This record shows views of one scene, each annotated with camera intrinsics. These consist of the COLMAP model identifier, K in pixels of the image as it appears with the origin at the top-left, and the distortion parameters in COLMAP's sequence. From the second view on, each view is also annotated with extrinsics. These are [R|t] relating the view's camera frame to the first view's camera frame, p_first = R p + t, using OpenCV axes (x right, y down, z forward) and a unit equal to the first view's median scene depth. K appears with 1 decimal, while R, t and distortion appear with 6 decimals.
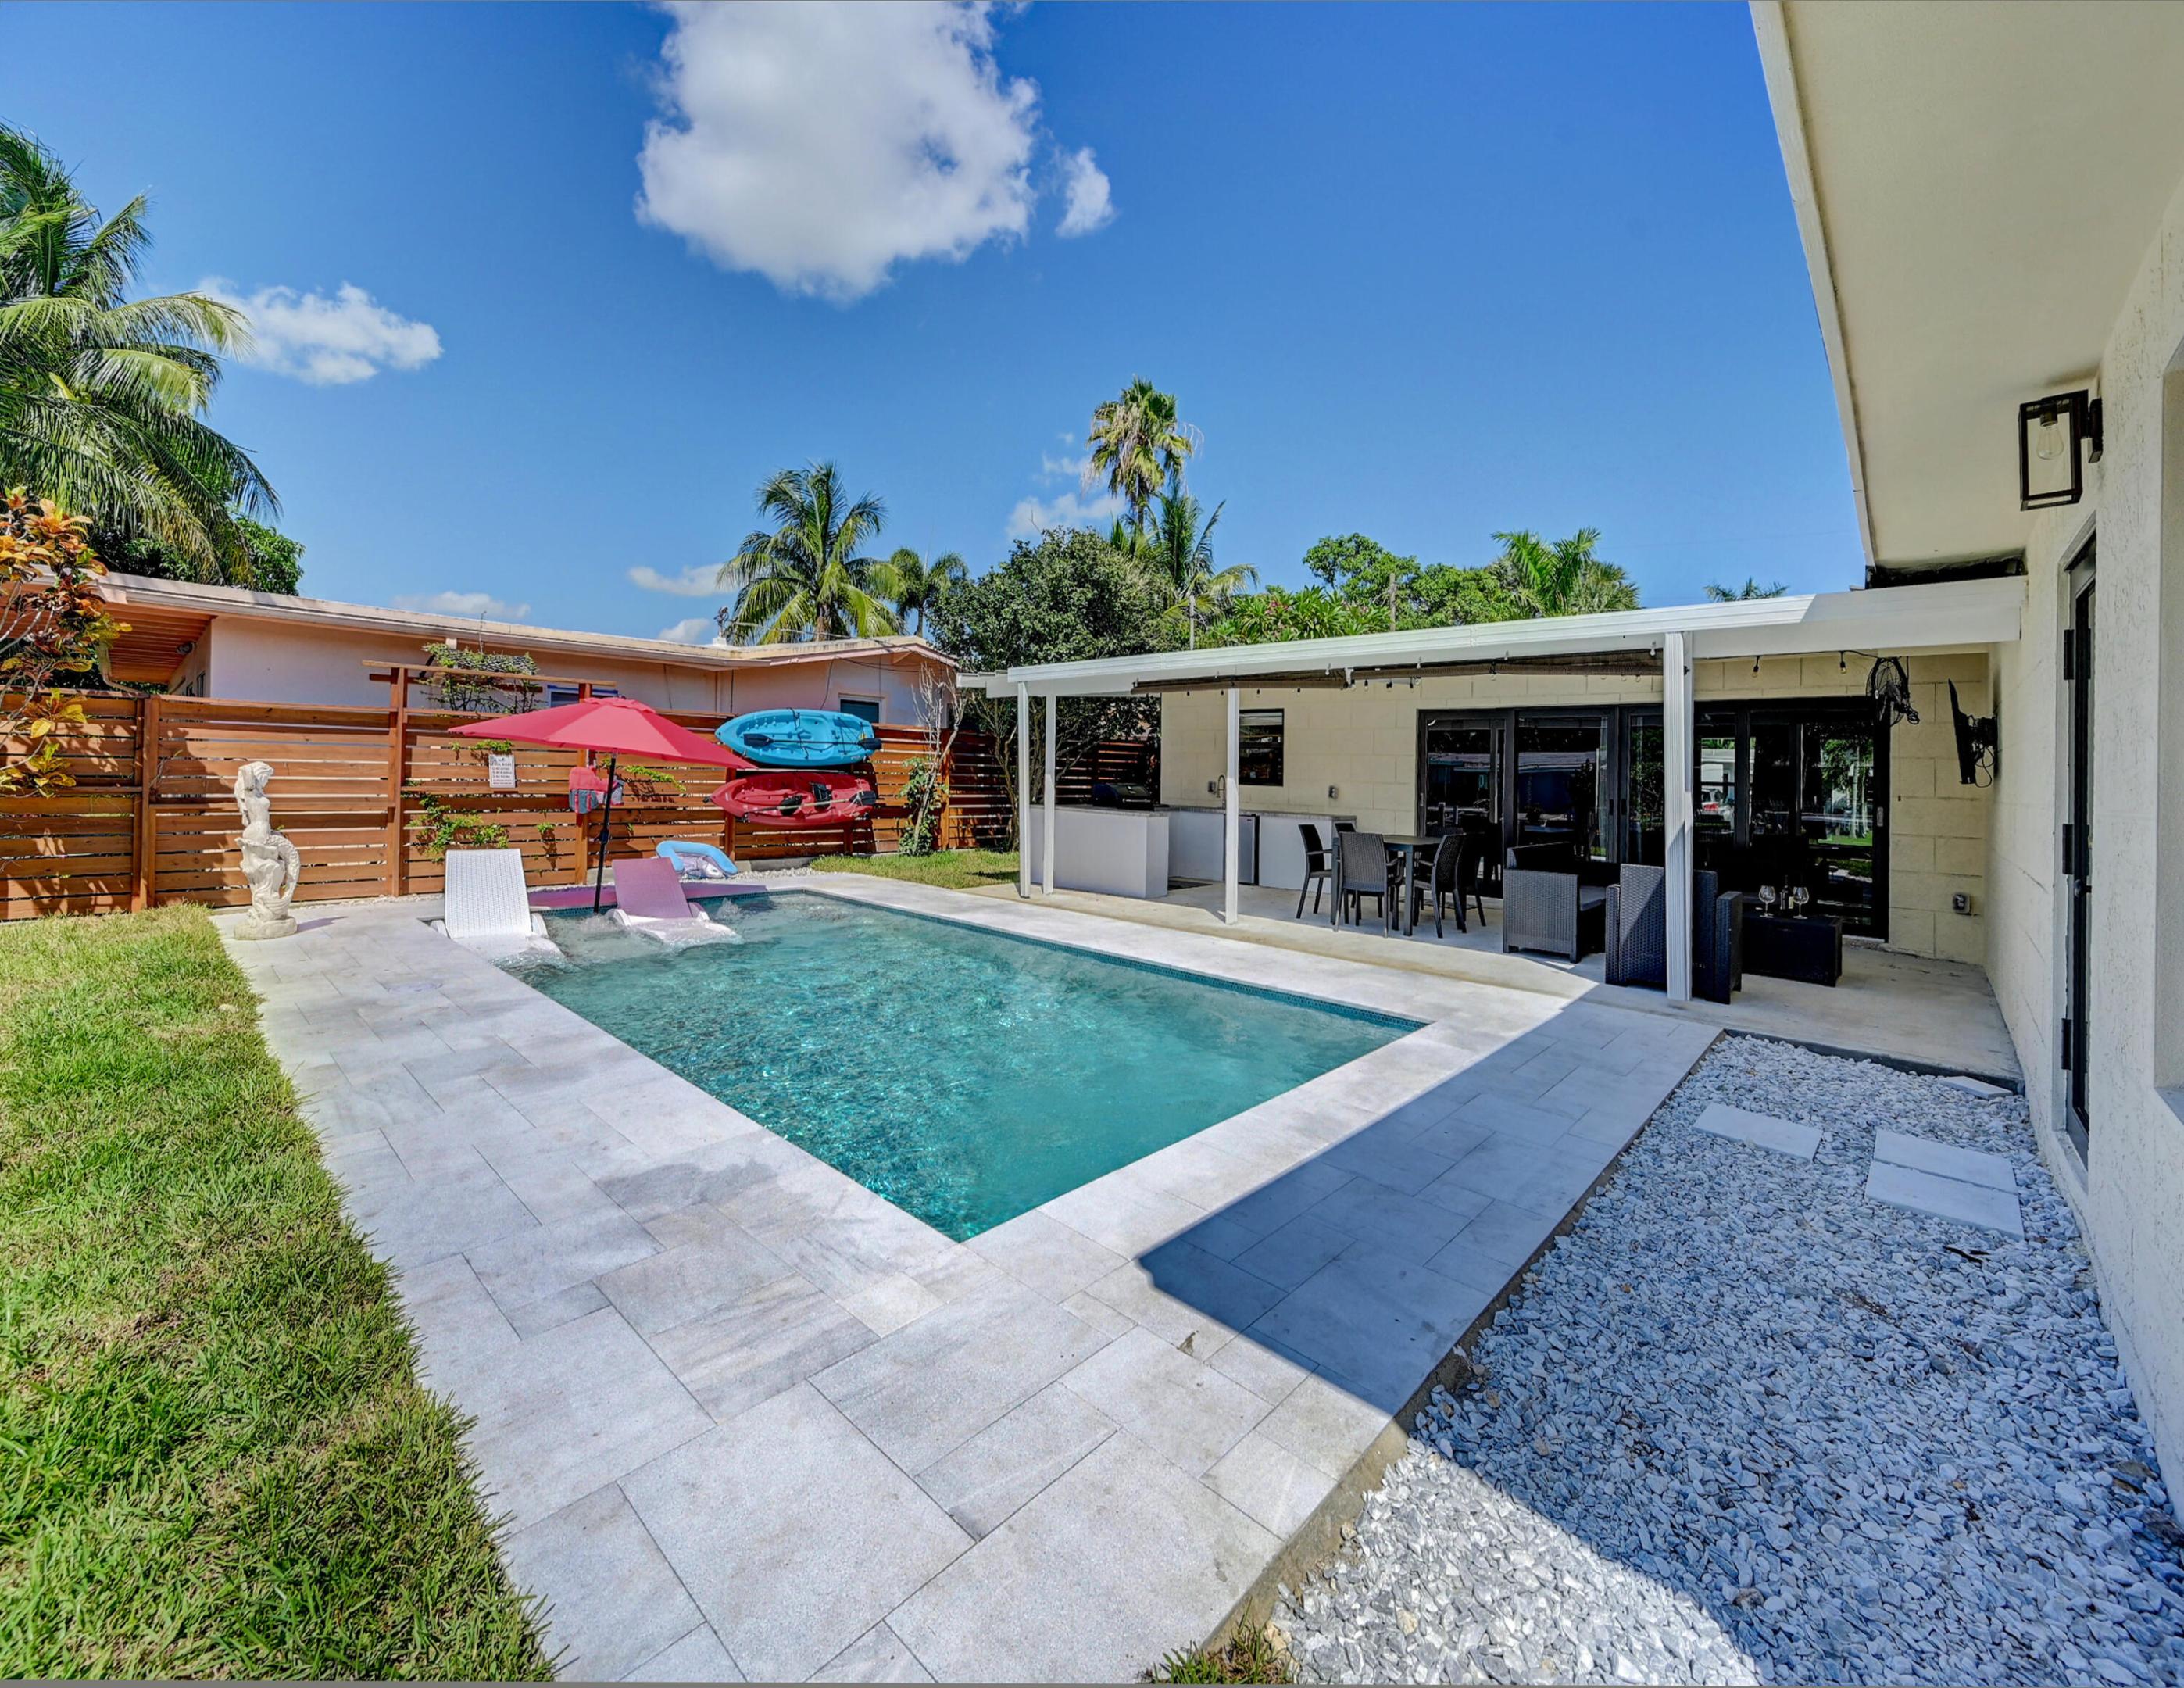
lens RADIAL K [[963.4, 0, 988.2], [0, 963.4, 767.4], [0, 0, 1]] dist [-0.000177, -0.000006]
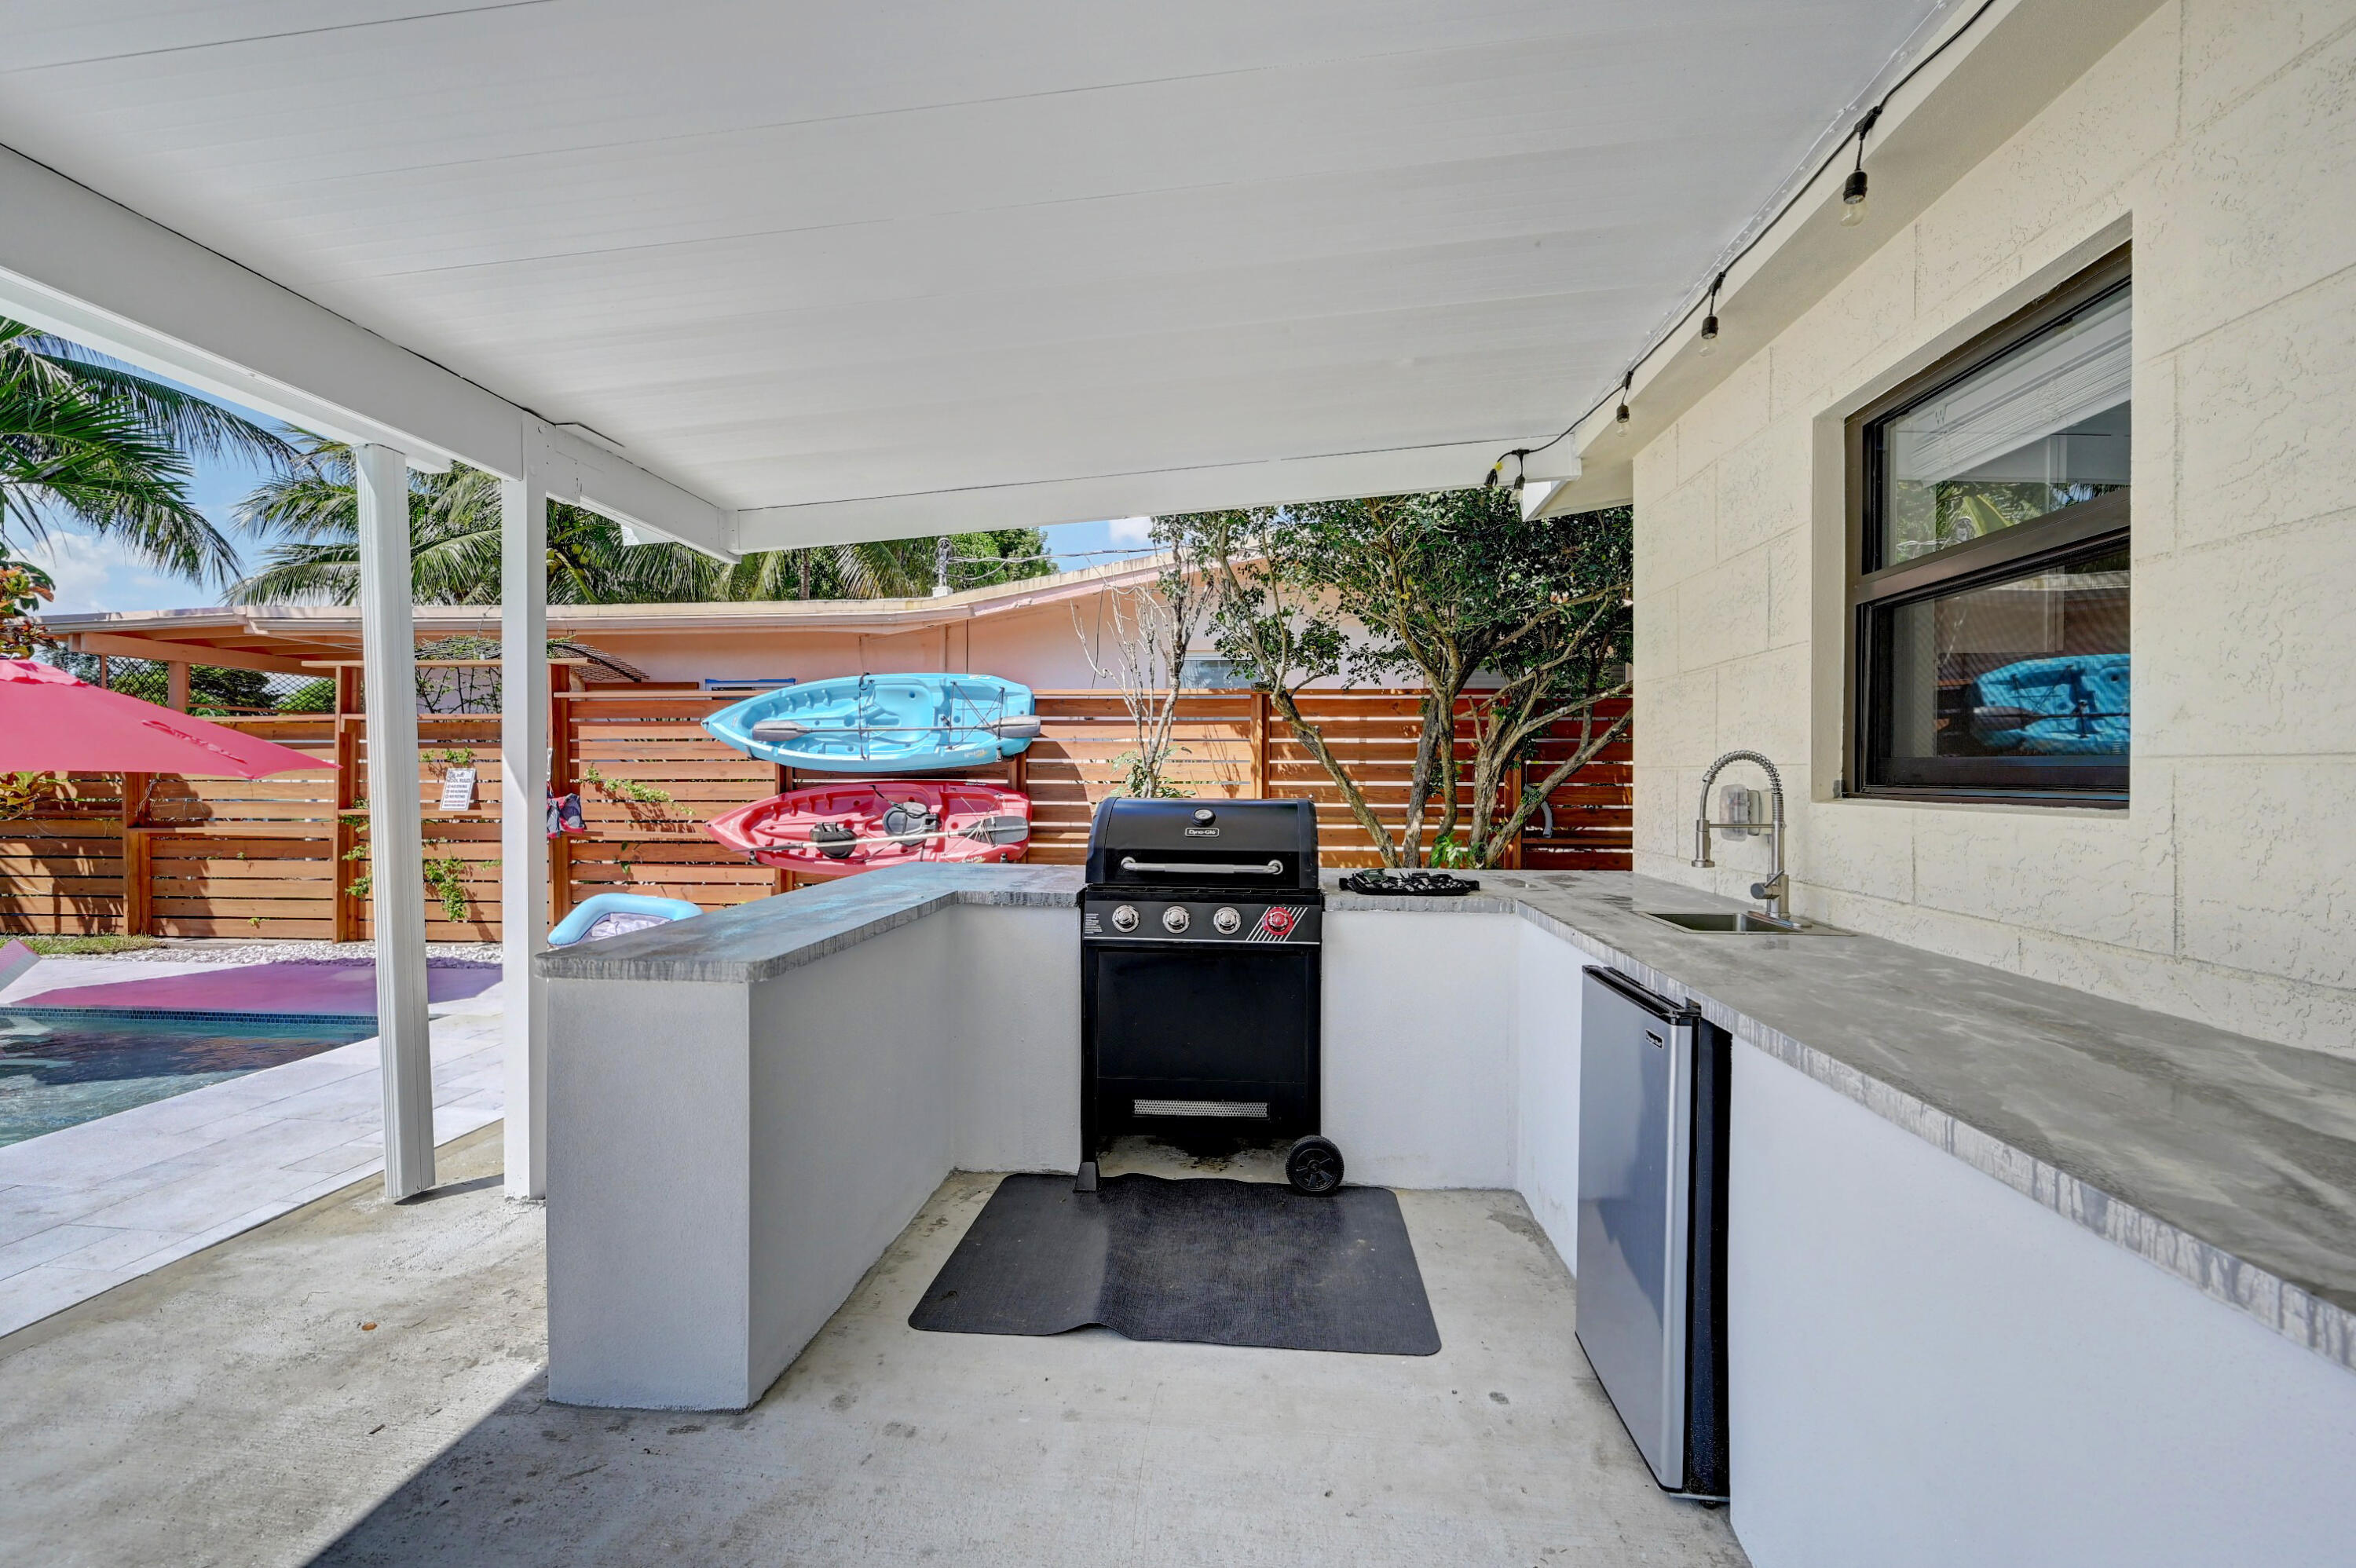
lens RADIAL K [[999.8, 0, 1180.2], [0, 999.8, 779.6], [0, 0, 1]] dist [0.001452, 0.000603]
pose [[0.628467, -0.020049, -0.777578, 0.383948], [0.017756, 0.999777, -0.011428, 0.012872], [0.777634, -0.006624, 0.628683, 0.766270]]
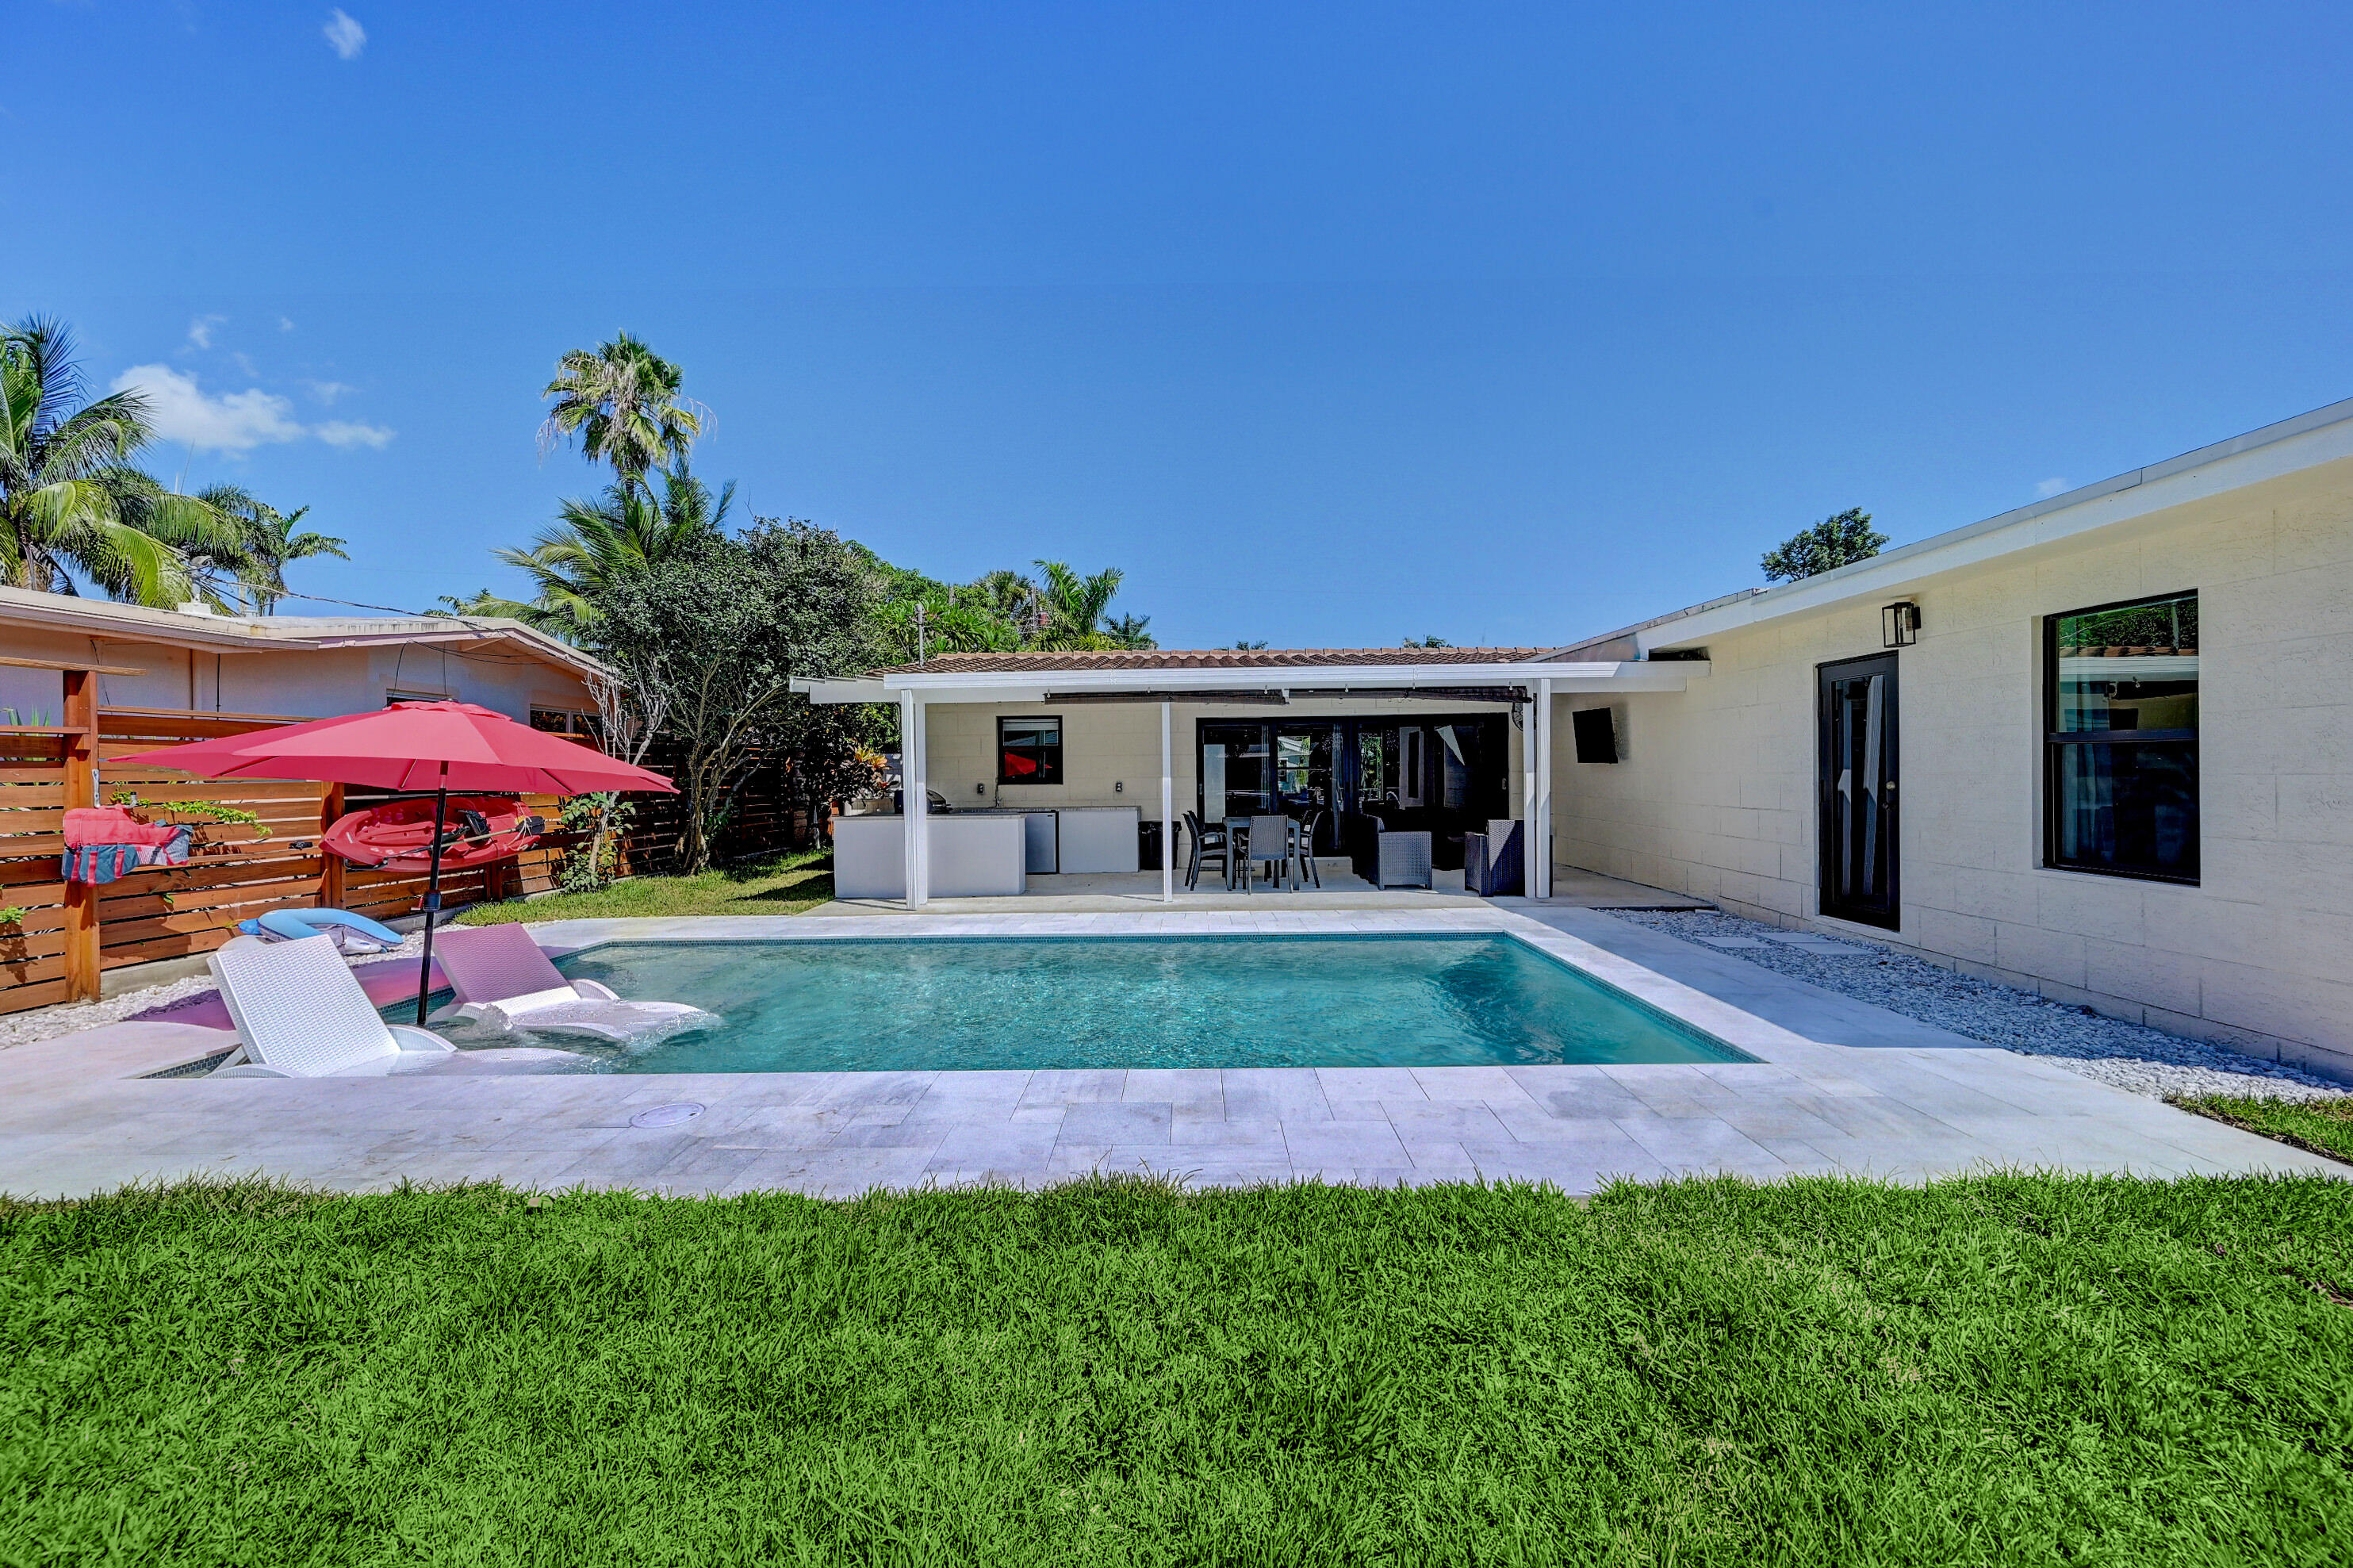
lens RADIAL K [[939.7, 0, 1184.7], [0, 939.7, 790.3], [0, 0, 1]] dist [-0.000646, 0.000179]
pose [[0.725173, -0.051810, 0.686615, -0.273542], [0.033277, 0.998637, 0.040208, -0.010472], [-0.687762, -0.006310, 0.725908, 0.078417]]
